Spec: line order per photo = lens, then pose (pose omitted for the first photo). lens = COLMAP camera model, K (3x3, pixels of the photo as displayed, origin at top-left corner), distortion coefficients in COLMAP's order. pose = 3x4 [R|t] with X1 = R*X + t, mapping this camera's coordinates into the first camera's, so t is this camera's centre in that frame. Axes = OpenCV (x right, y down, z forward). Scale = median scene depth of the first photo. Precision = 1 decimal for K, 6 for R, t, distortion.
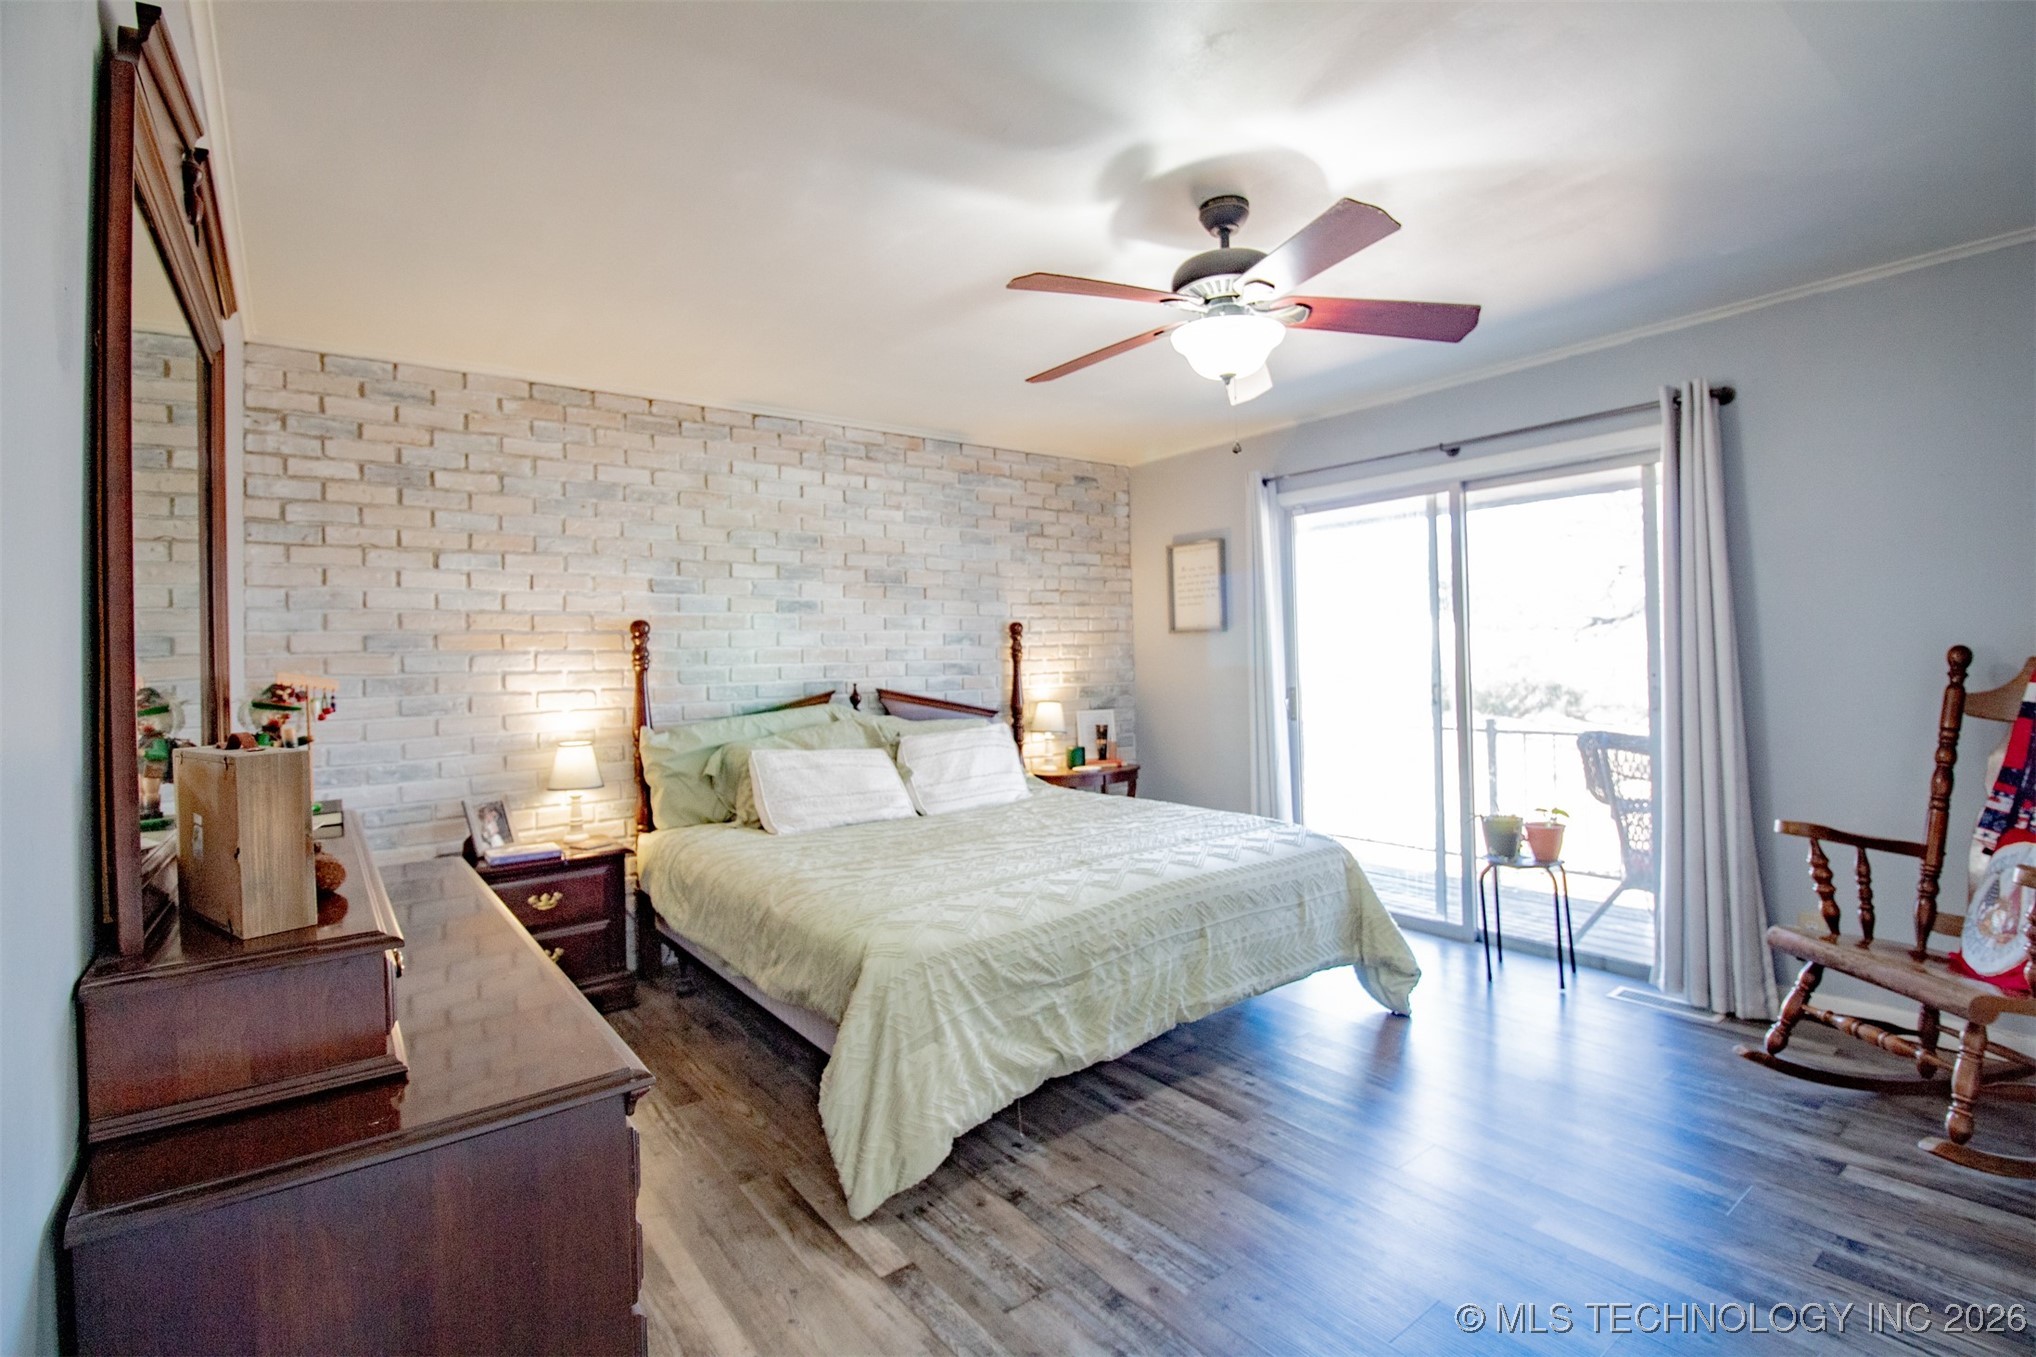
lens RADIAL K [[948.5, 0, 1033.9], [0, 948.5, 643.0], [0, 0, 1]] dist [0.003386, -0.013719]
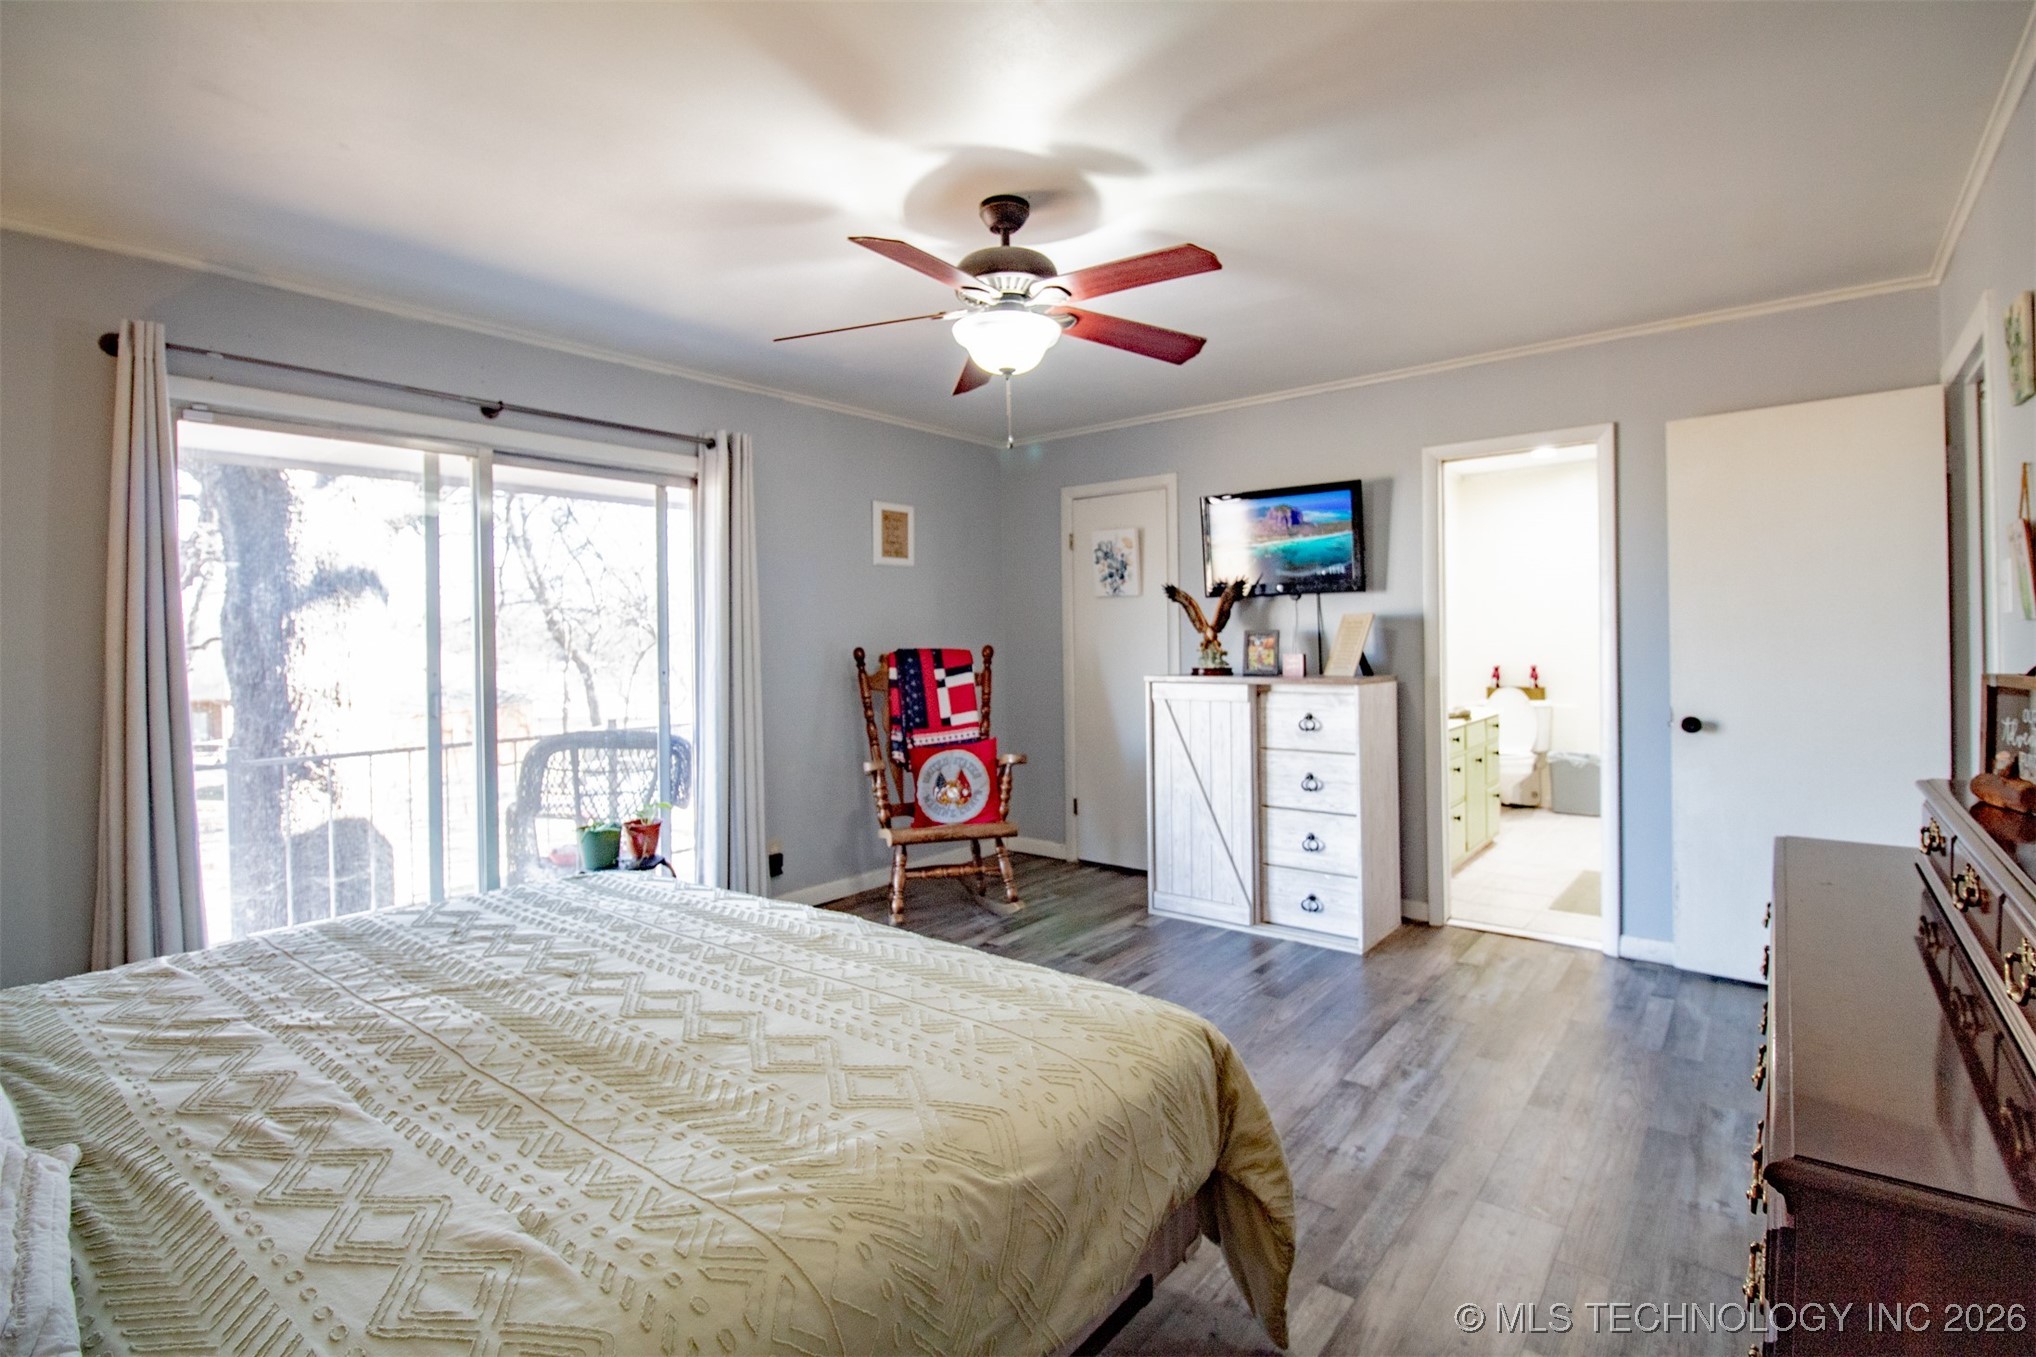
lens RADIAL K [[948.5, 0, 1033.9], [0, 948.5, 643.0], [0, 0, 1]] dist [0.003386, -0.013719]
pose [[-0.239885, 0.020661, 0.970581, -0.795203], [0.002881, 0.999784, -0.020570, 0.034025], [-0.970797, -0.002139, -0.239893, 1.214431]]
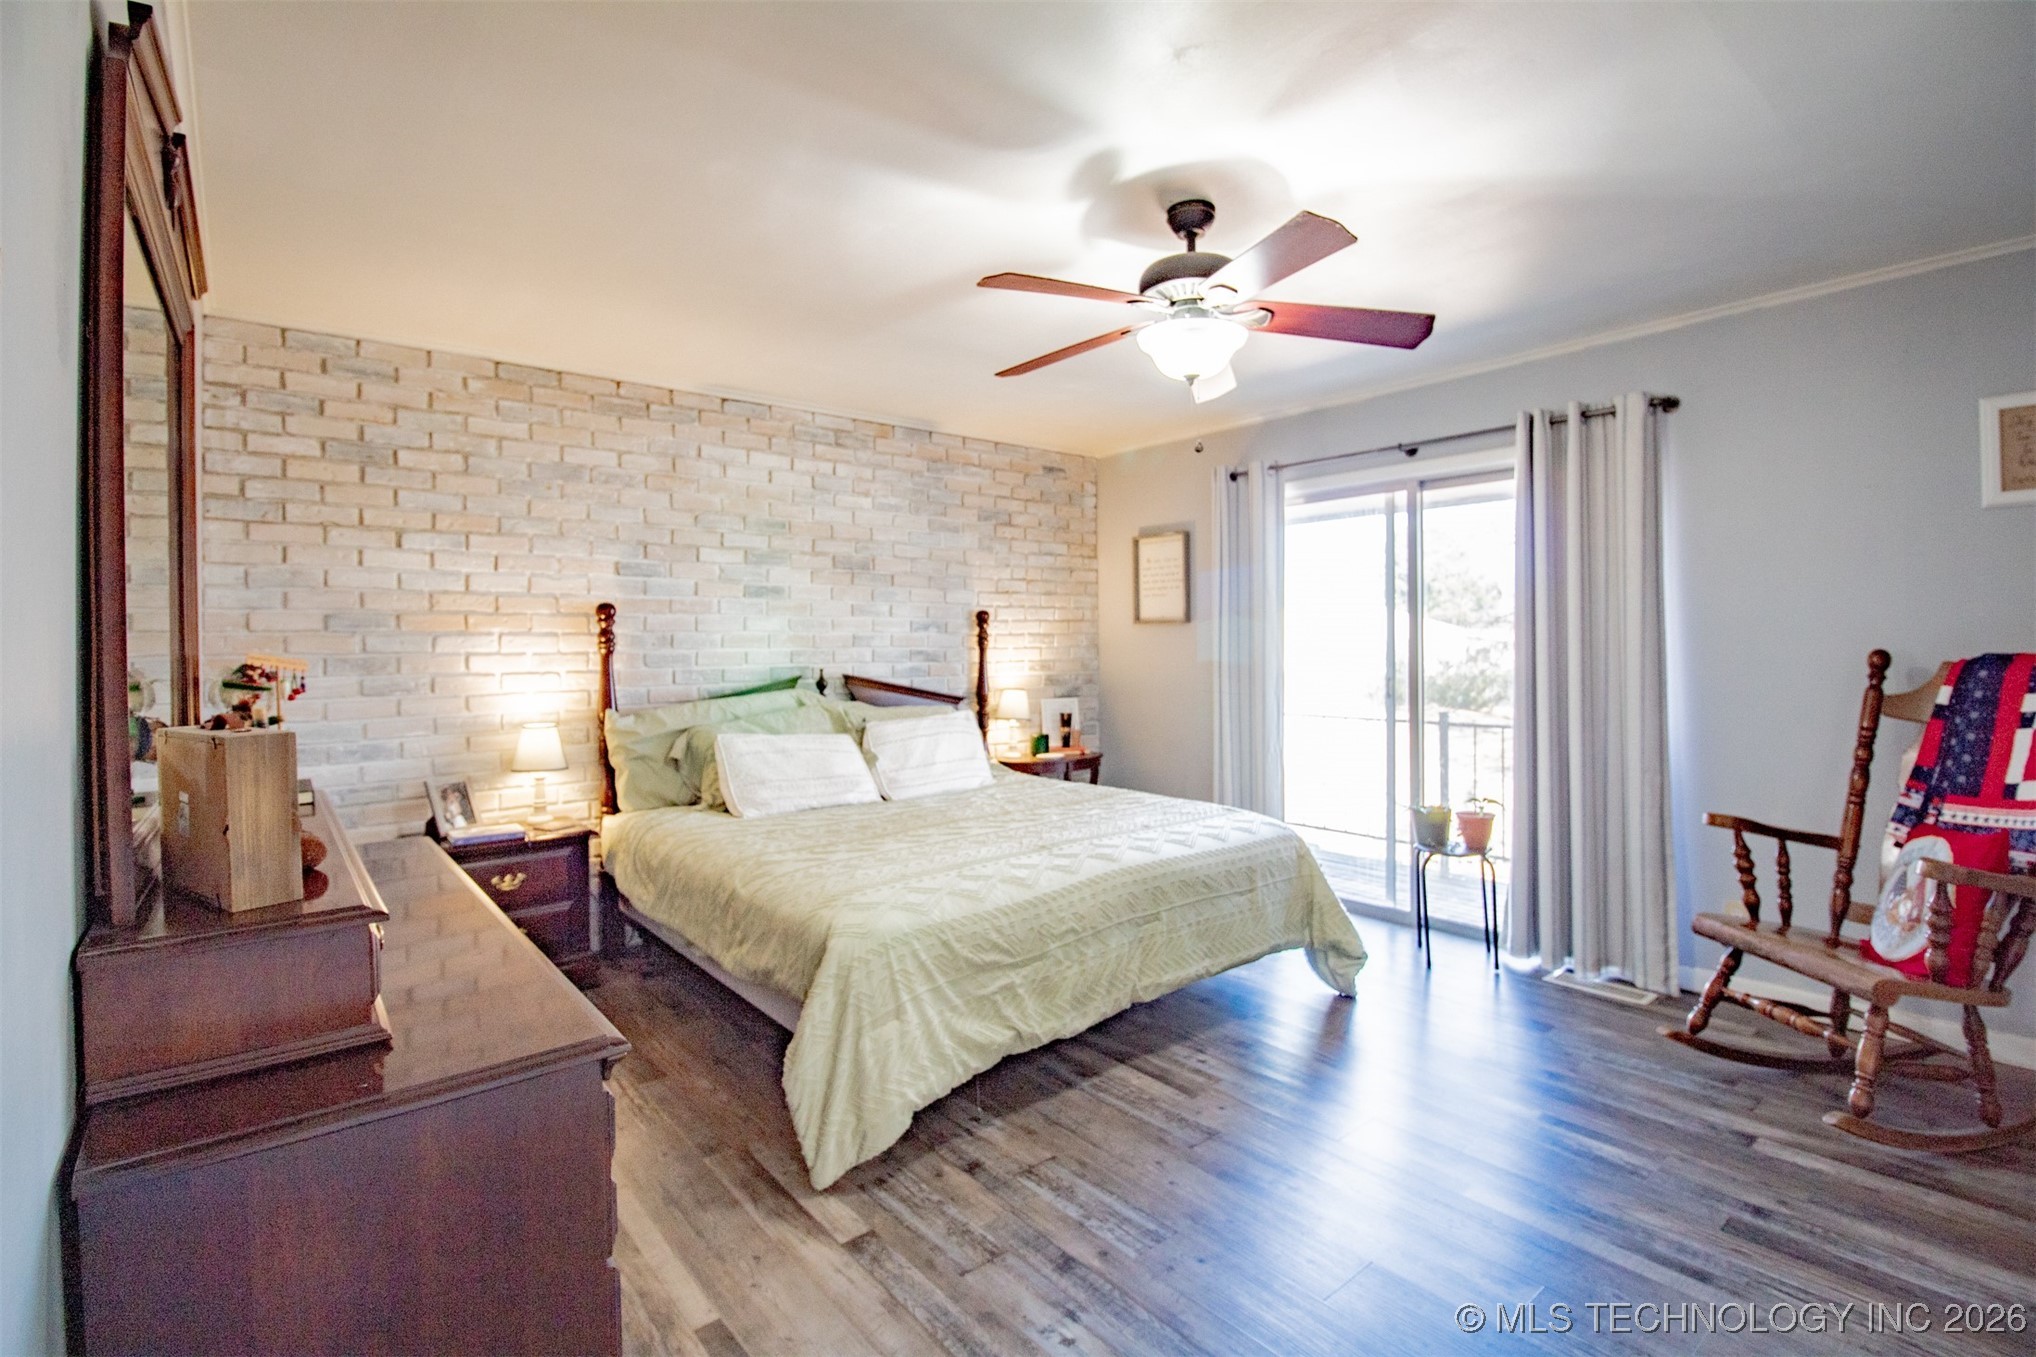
lens RADIAL K [[957.5, 0, 1035.7], [0, 957.5, 643.2], [0, 0, 1]] dist [0.004272, -0.014090]
pose [[0.999251, 0.015298, 0.035548, 0.003094], [-0.015850, 0.999757, 0.015320, -0.005977], [-0.035305, -0.015872, 0.999251, -0.035559]]
